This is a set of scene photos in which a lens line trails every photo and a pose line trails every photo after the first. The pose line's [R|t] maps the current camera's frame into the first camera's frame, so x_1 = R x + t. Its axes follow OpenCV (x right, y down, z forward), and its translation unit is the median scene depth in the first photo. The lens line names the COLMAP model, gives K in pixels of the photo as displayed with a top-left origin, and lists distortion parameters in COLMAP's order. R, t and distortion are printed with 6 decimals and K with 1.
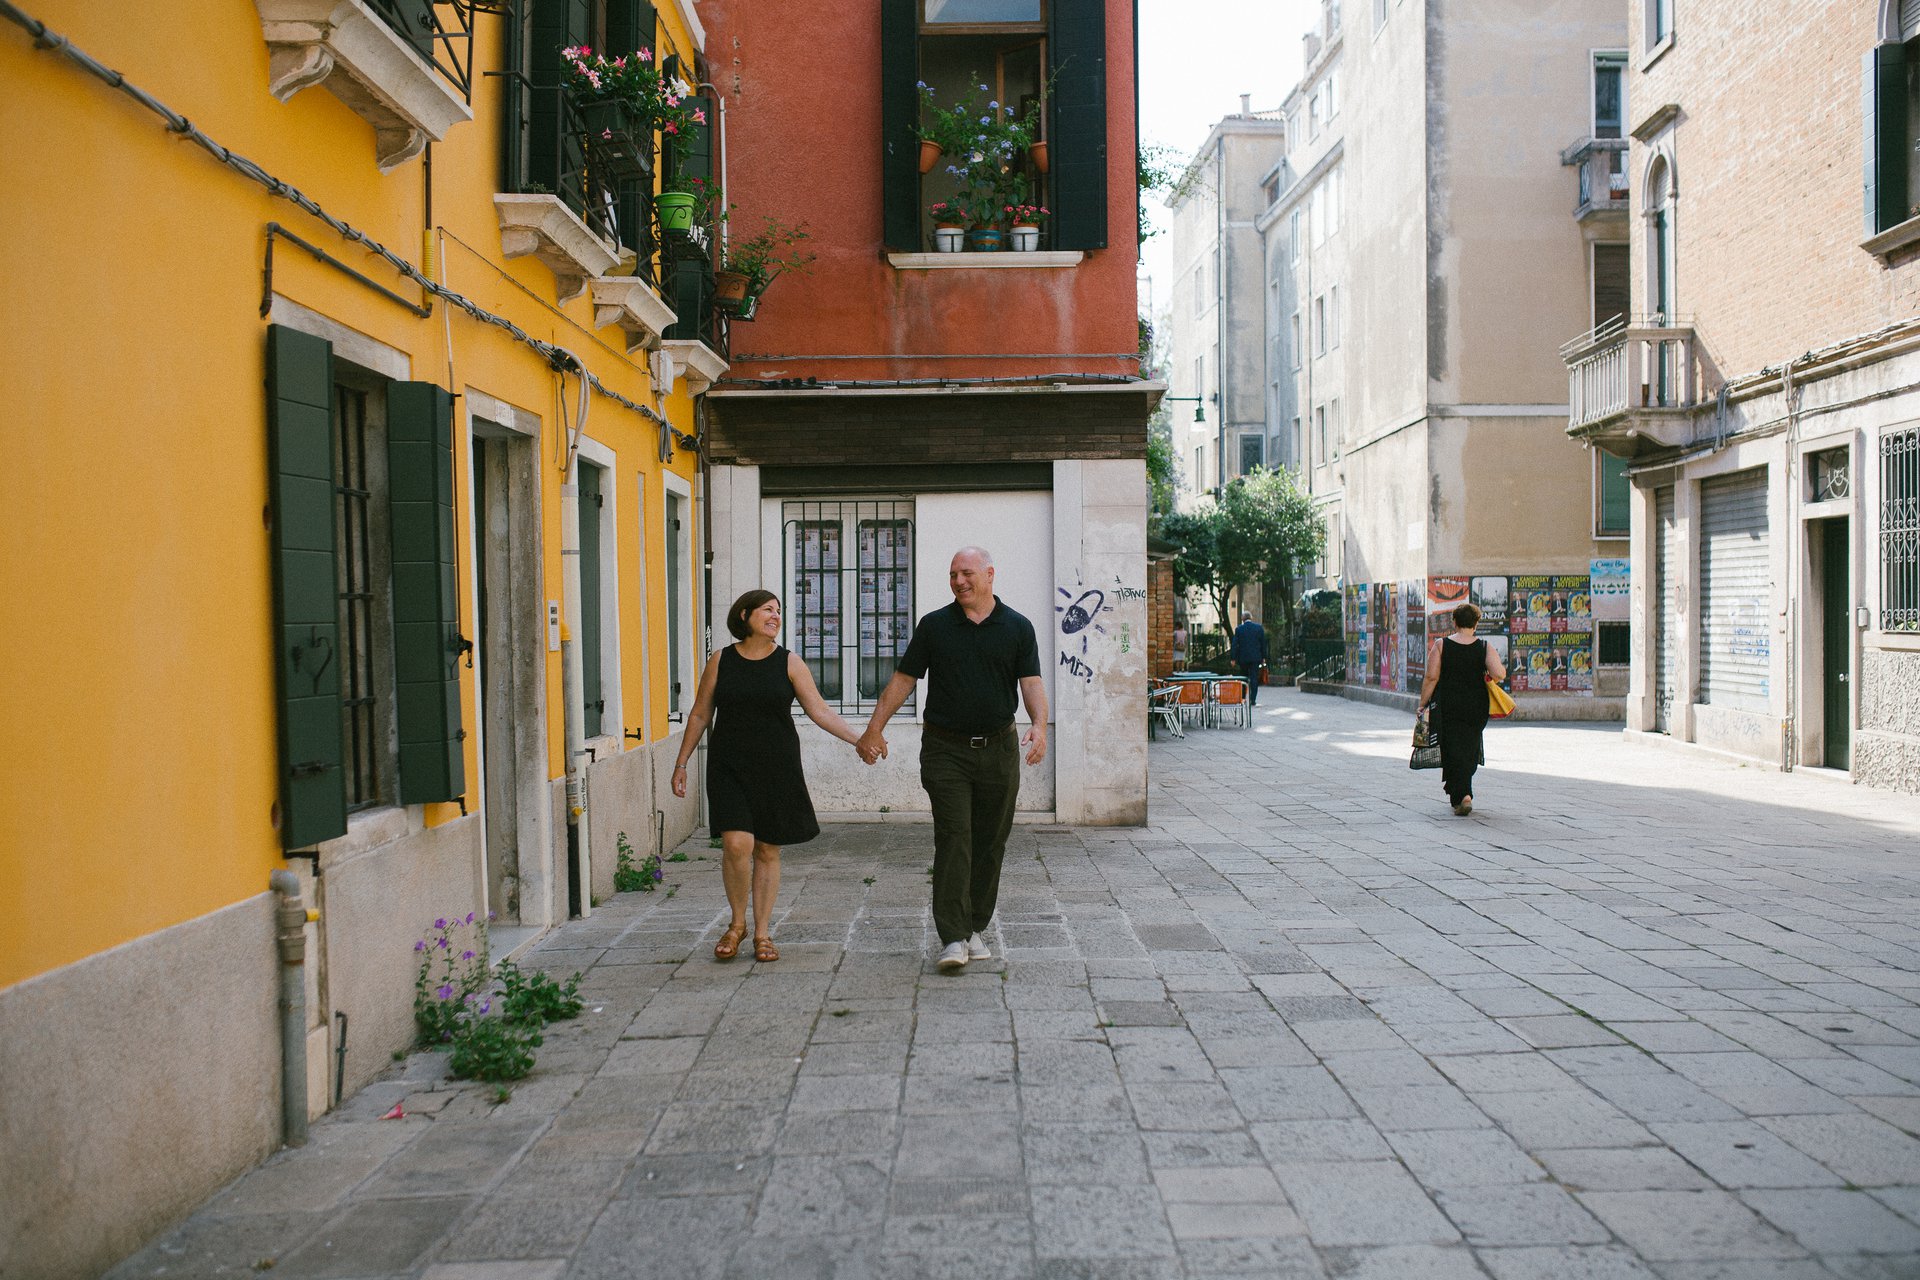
lens RADIAL K [[1824.2, 0, 956.0], [0, 1824.2, 627.5], [0, 0, 1]] dist [-0.068498, 0.106435]
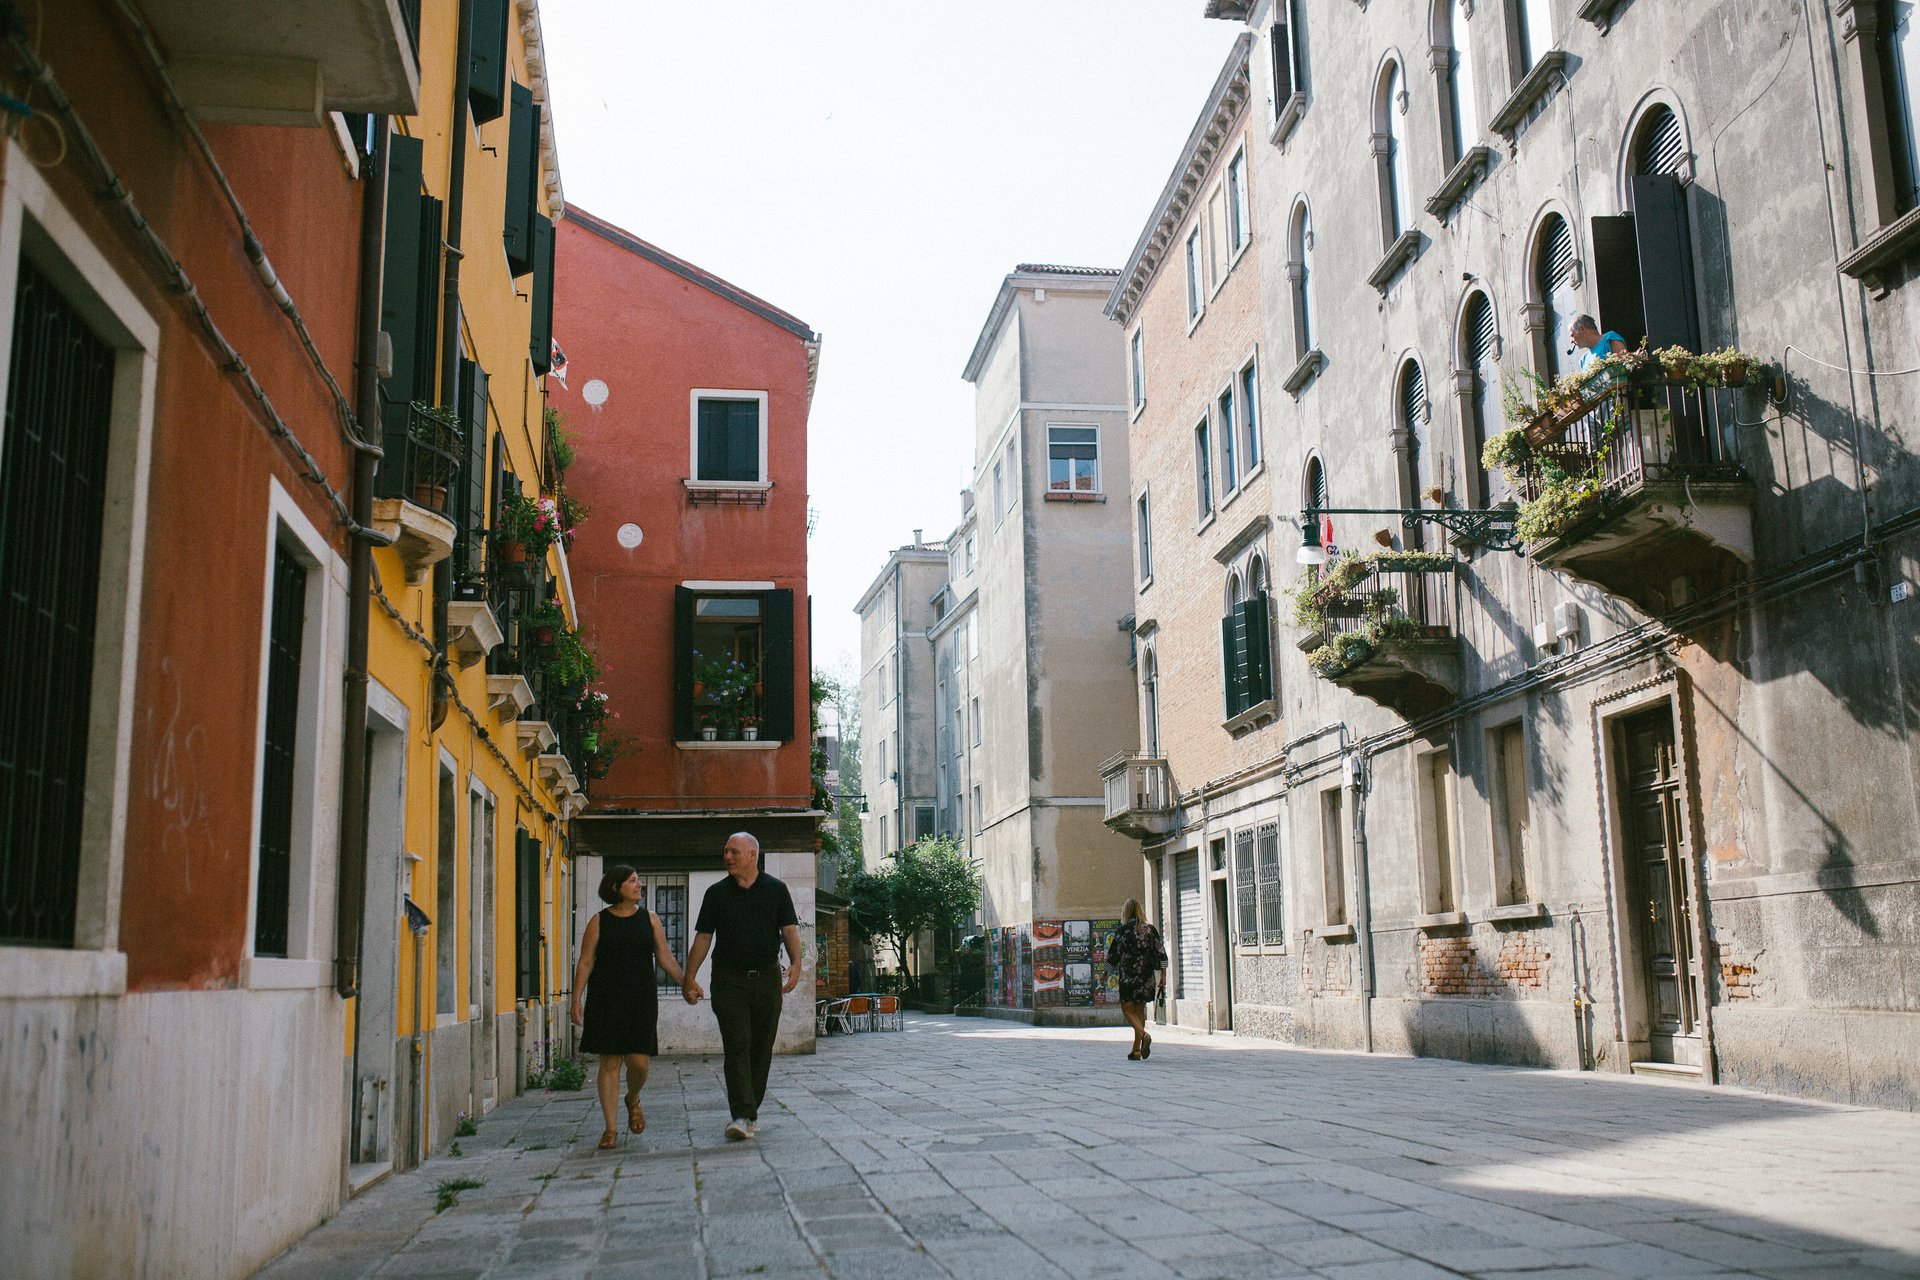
lens RADIAL K [[1824.2, 0, 956.0], [0, 1824.2, 627.5], [0, 0, 1]] dist [-0.068498, 0.106435]
pose [[0.986937, 0.016923, 0.160217, -0.031816], [0.014375, 0.981251, -0.192196, 0.024157], [-0.160466, 0.191988, 0.968190, -0.501989]]
